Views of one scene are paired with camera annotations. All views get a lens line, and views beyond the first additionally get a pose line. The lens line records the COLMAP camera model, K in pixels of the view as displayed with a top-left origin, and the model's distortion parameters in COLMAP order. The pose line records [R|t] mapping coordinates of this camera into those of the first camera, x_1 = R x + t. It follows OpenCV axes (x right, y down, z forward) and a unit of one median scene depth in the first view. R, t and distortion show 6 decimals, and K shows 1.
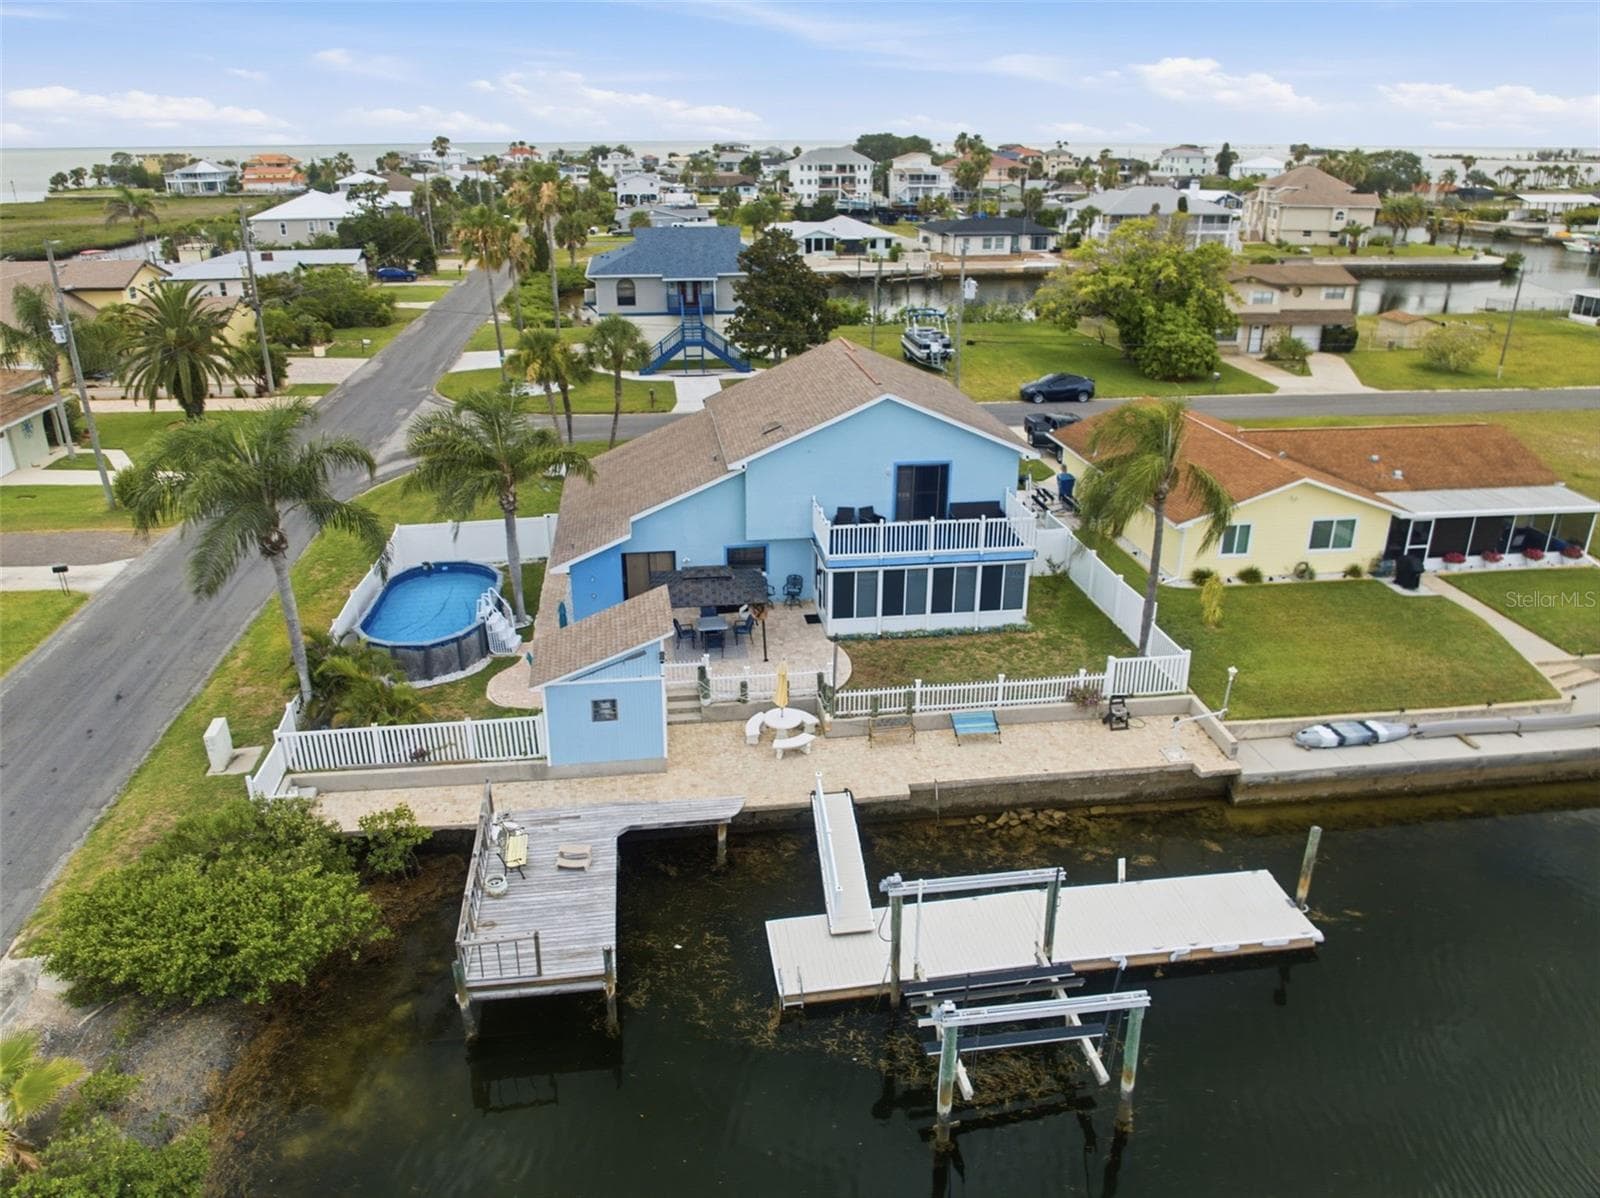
lens RADIAL K [[1136.6, 0, 792.4], [0, 1136.6, 598.2], [0, 0, 1]] dist [-0.034243, 0.001431]
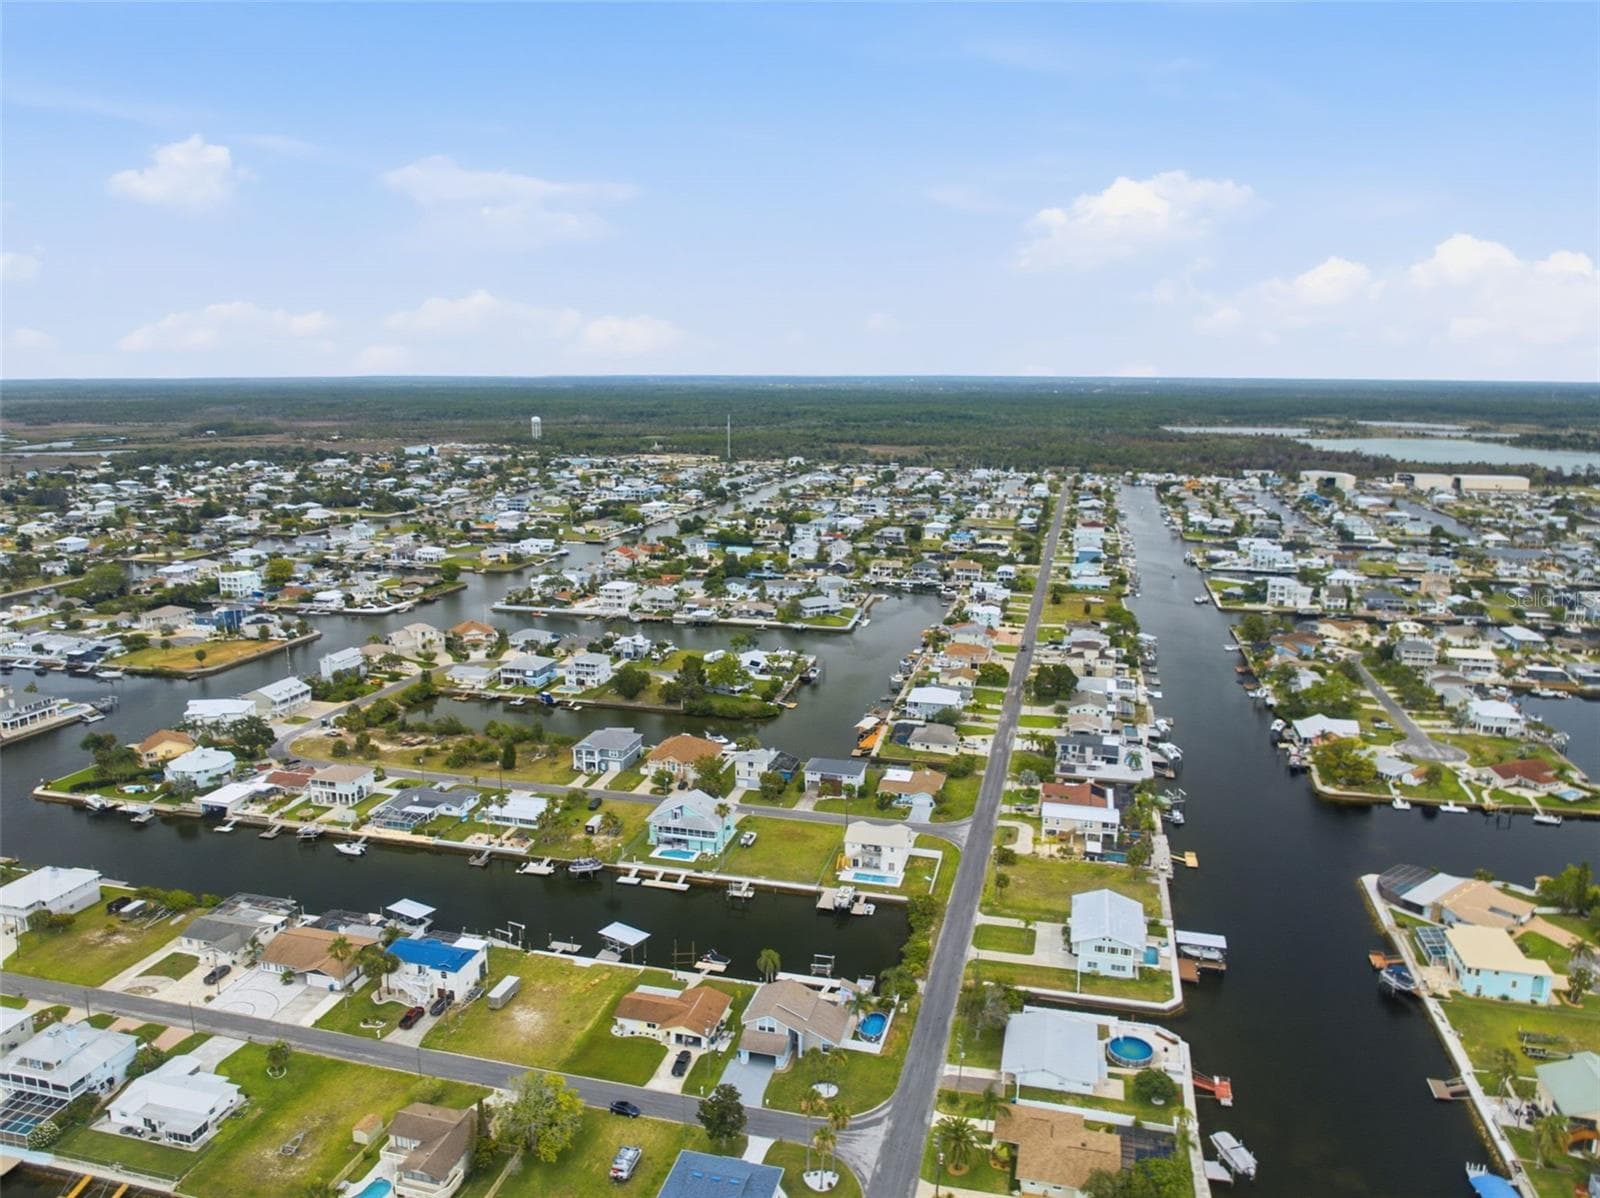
lens RADIAL K [[1136.6, 0, 783.9], [0, 1136.6, 595.4], [0, 0, 1]] dist [-0.034243, 0.001431]
pose [[-0.922566, -0.070630, 0.379320, -1.823658], [0.147006, 0.844607, 0.514808, -4.553884], [-0.356737, 0.530707, -0.768823, 4.216448]]
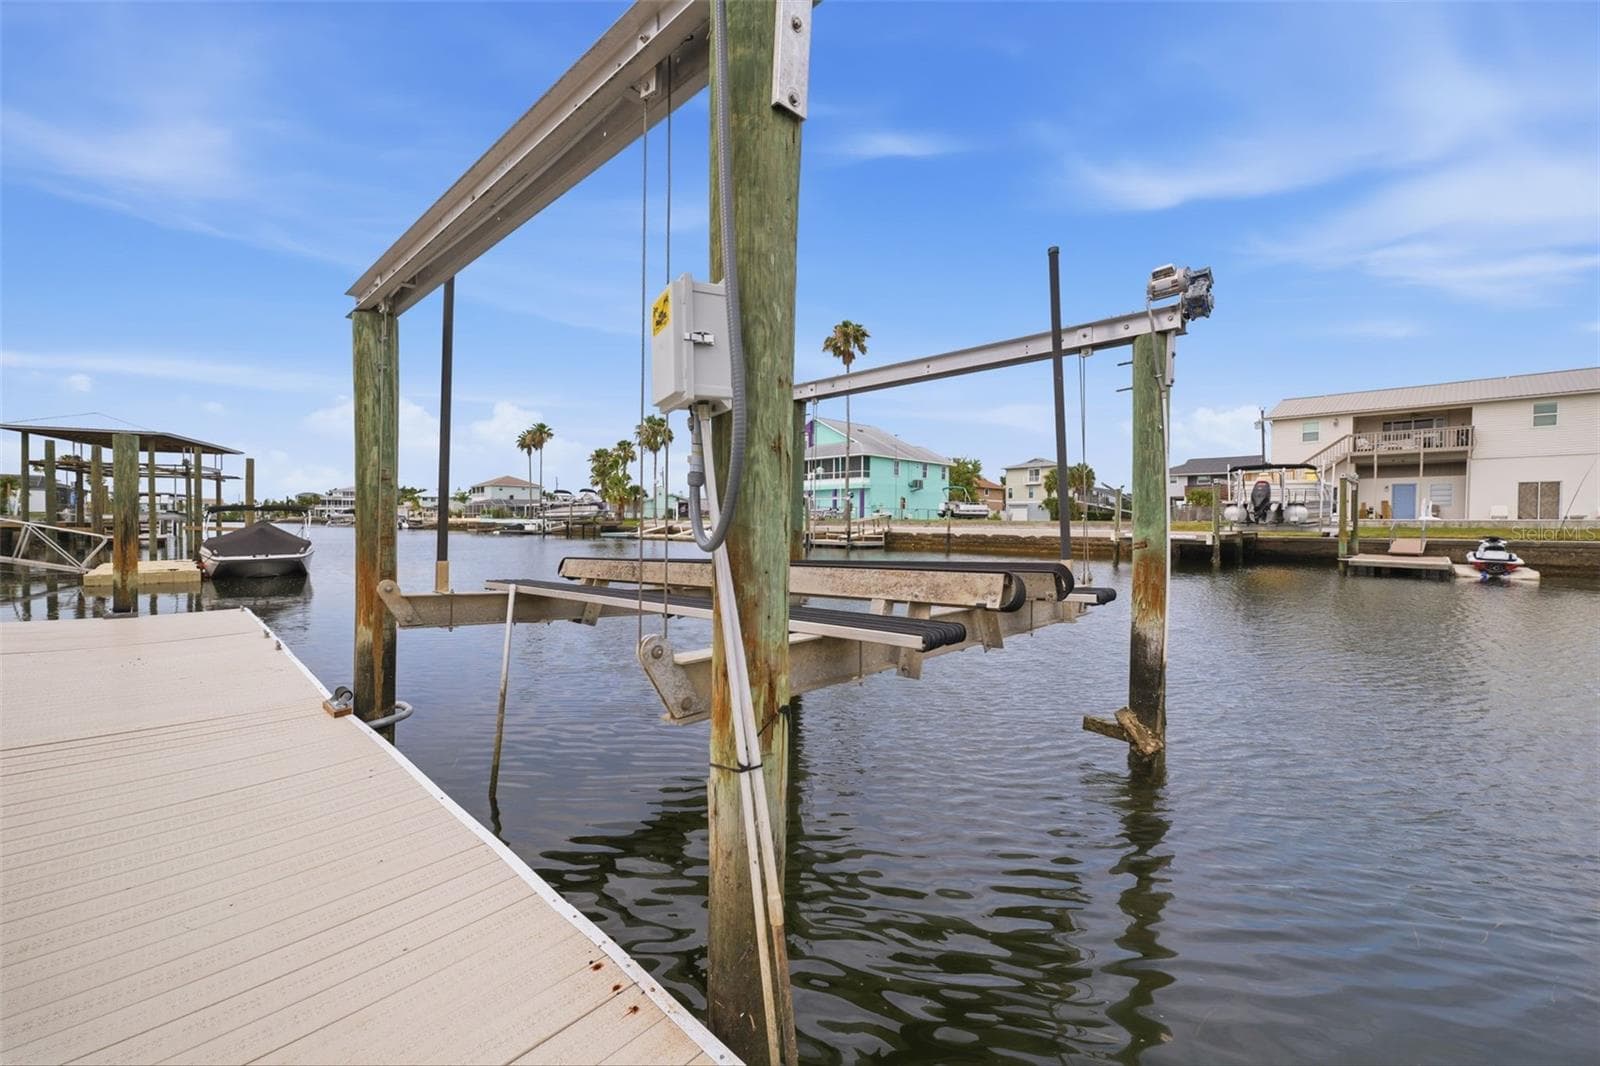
lens RADIAL K [[650.2, 0, 802.2], [0, 650.2, 536.0], [0, 0, 1]] dist [-0.000342, 0.000244]
pose [[-0.602021, -0.019783, 0.798235, 0.022574], [0.289273, 0.926380, 0.241125, 0.175247], [-0.744239, 0.376070, -0.551978, 0.659533]]
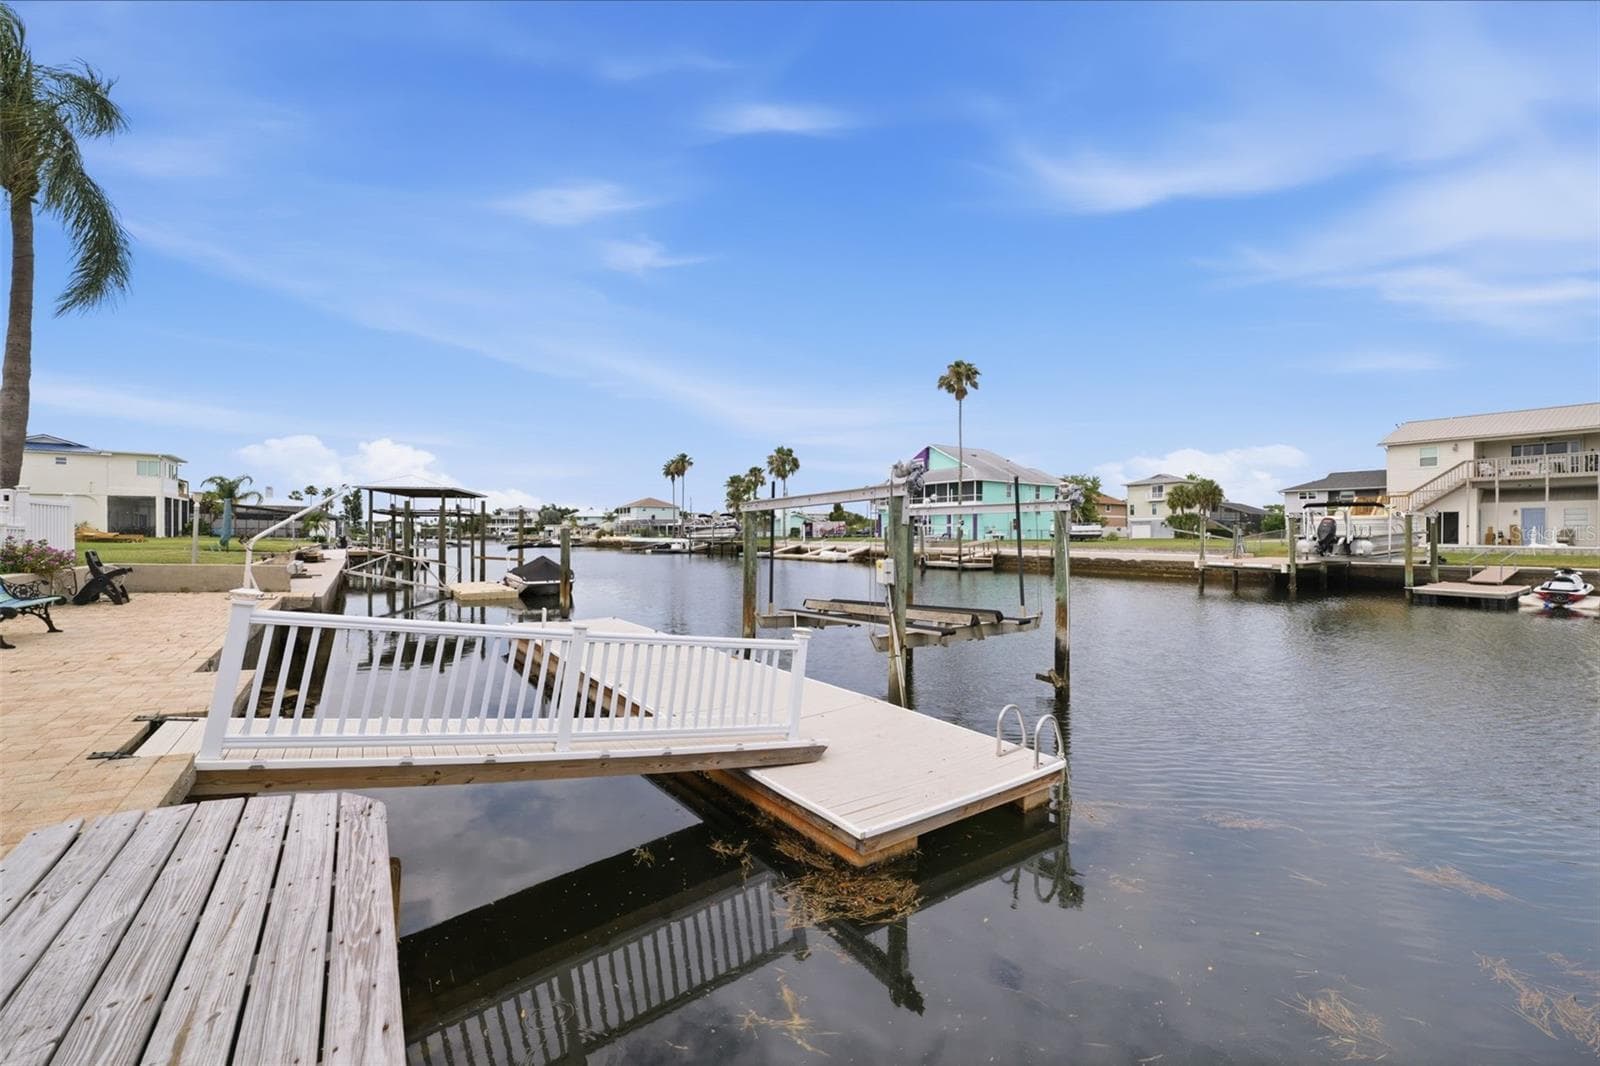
lens RADIAL K [[650.2, 0, 802.1], [0, 650.2, 537.5], [0, 0, 1]] dist [-0.000342, 0.000244]
pose [[-0.450056, -0.004123, 0.892991, -0.117004], [0.328900, 0.928928, 0.170051, 0.116069], [-0.830226, 0.370237, -0.416713, 0.744430]]
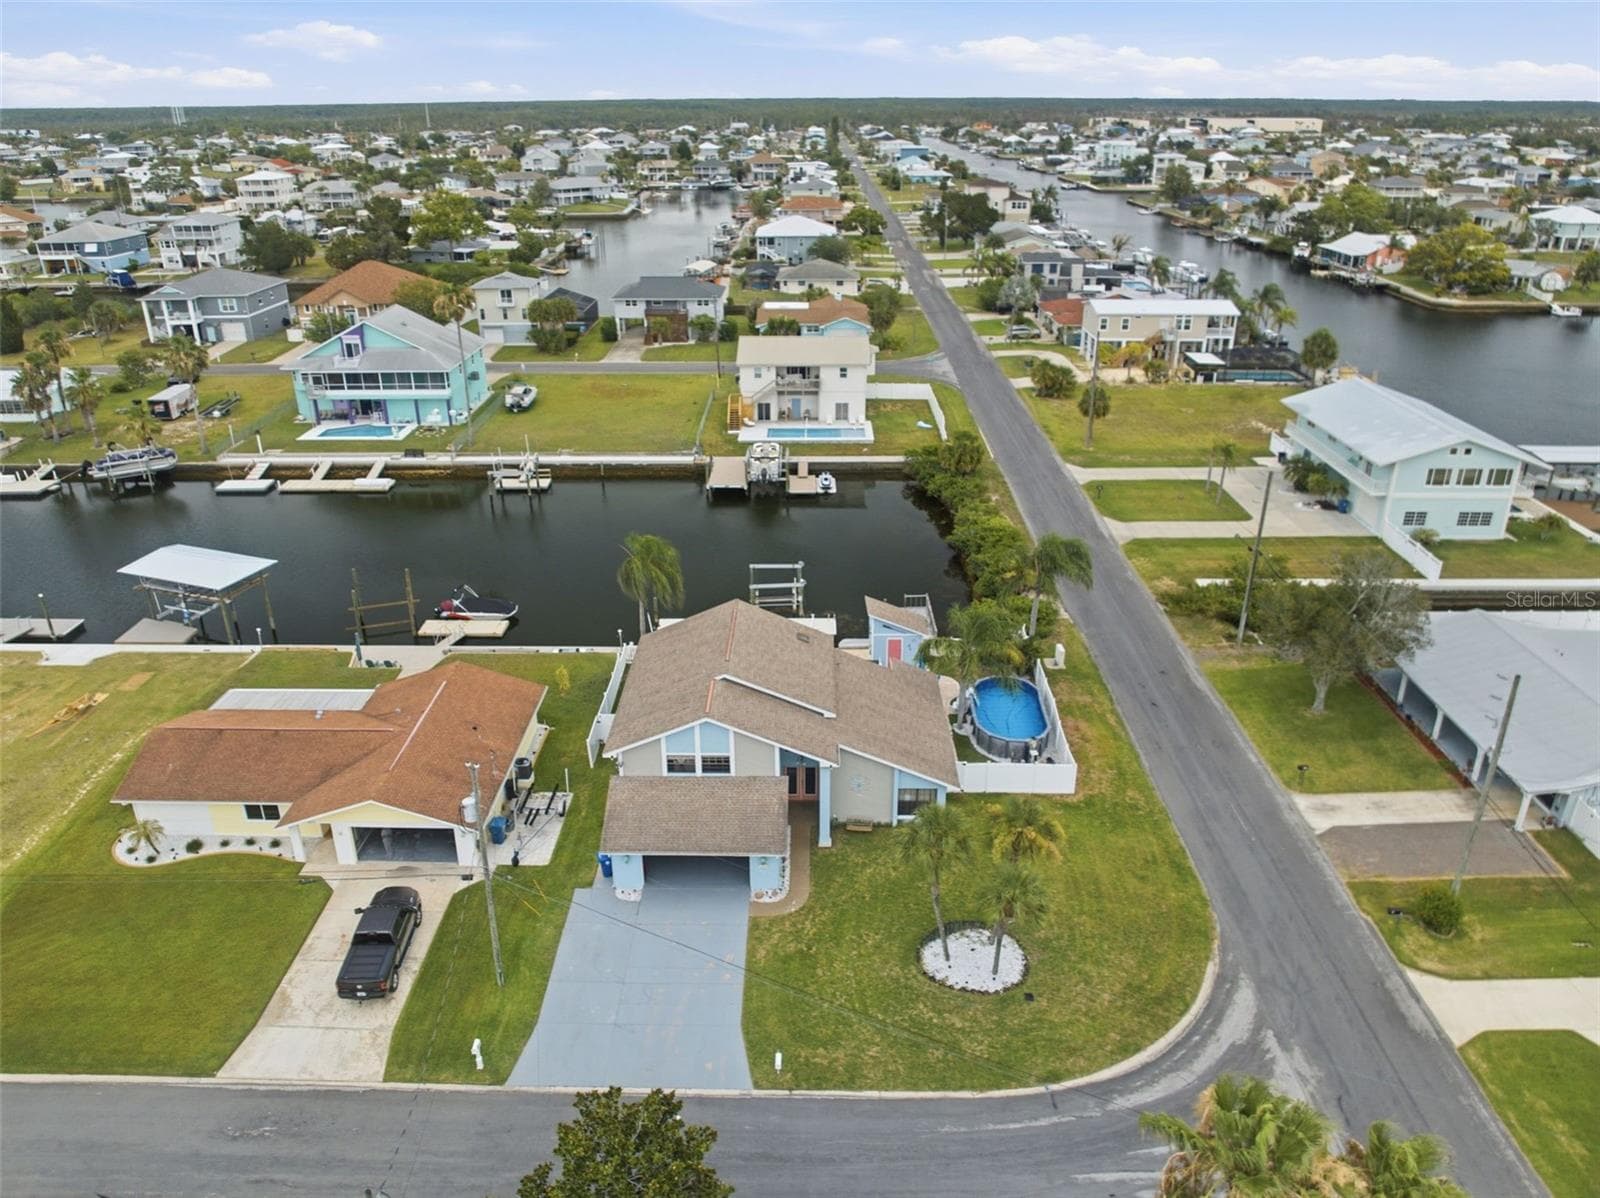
lens RADIAL K [[1136.6, 0, 791.5], [0, 1136.6, 591.2], [0, 0, 1]] dist [-0.034243, 0.001431]
pose [[-0.988390, -0.052291, 0.142657, -0.230531], [0.064810, 0.704112, 0.707125, -1.361665], [-0.137423, 0.708161, -0.692548, 2.121337]]
